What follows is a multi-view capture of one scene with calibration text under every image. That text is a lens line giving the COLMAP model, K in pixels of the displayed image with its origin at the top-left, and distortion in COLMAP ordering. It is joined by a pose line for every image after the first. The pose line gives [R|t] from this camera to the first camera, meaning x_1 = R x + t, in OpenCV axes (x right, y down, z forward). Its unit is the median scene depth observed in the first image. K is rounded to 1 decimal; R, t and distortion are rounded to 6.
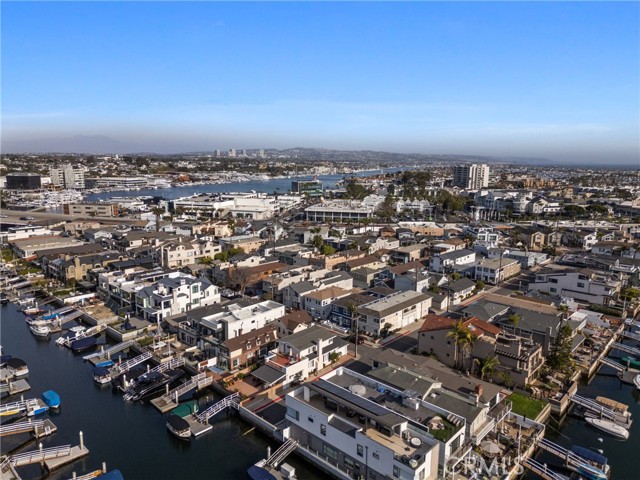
lens RADIAL K [[448.3, 0, 320.0], [0, 448.3, 240.0], [0, 0, 1]] dist [0.003822, 0.001217]
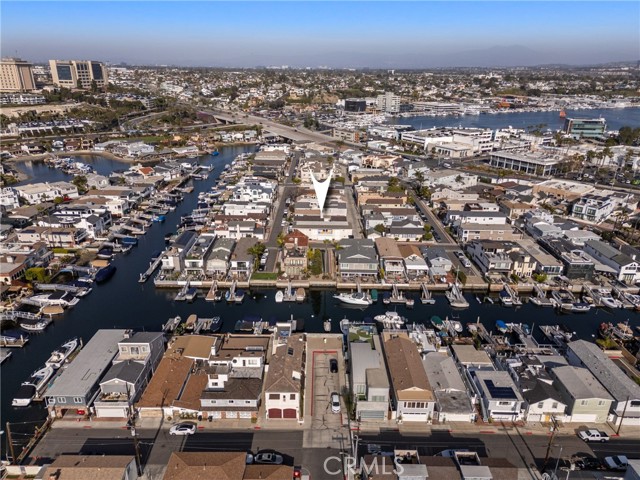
lens RADIAL K [[447.1, 0, 320.0], [0, 447.1, 240.0], [0, 0, 1]] dist [0.081734, -0.083707]
pose [[0.669663, 0.261514, -0.695099, 0.954277], [-0.132150, 0.962975, 0.234981, -0.133997], [0.730813, -0.065500, 0.679428, -0.071046]]
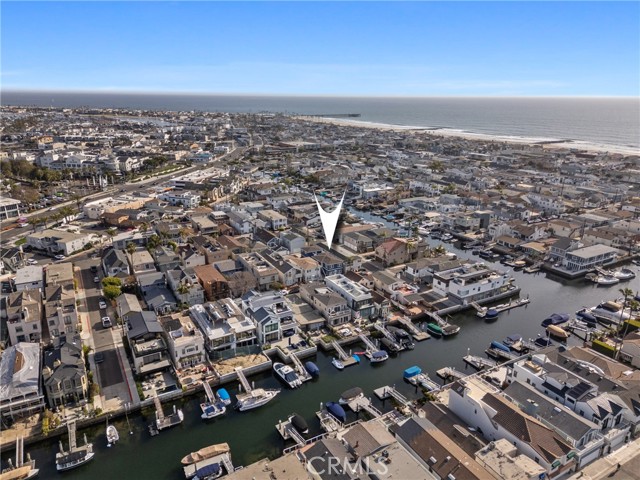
lens RADIAL K [[447.1, 0, 320.0], [0, 447.1, 240.0], [0, 0, 1]] dist [0.081734, -0.083707]
pose [[0.298839, -0.298609, 0.906382, -0.902402], [0.162594, 0.951828, 0.259973, -0.223118], [-0.940350, 0.069682, 0.332995, 0.382963]]
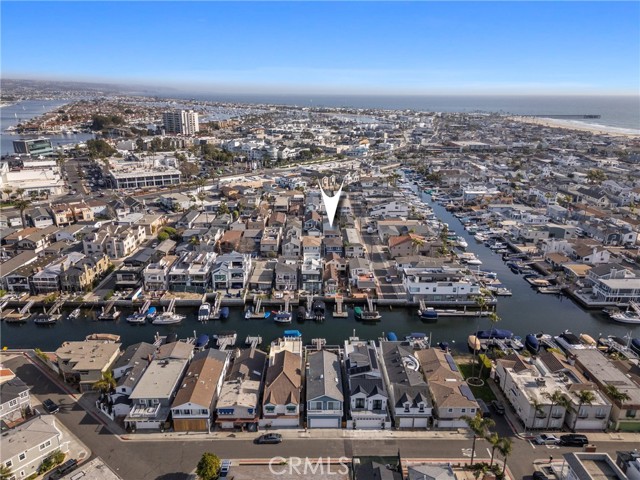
lens RADIAL K [[447.1, 0, 320.0], [0, 447.1, 240.0], [0, 0, 1]] dist [0.081734, -0.083707]
pose [[0.721497, -0.217436, 0.657391, -0.741003], [0.118468, 0.974180, 0.192195, -0.134821], [-0.682208, -0.060788, 0.728627, -0.107479]]
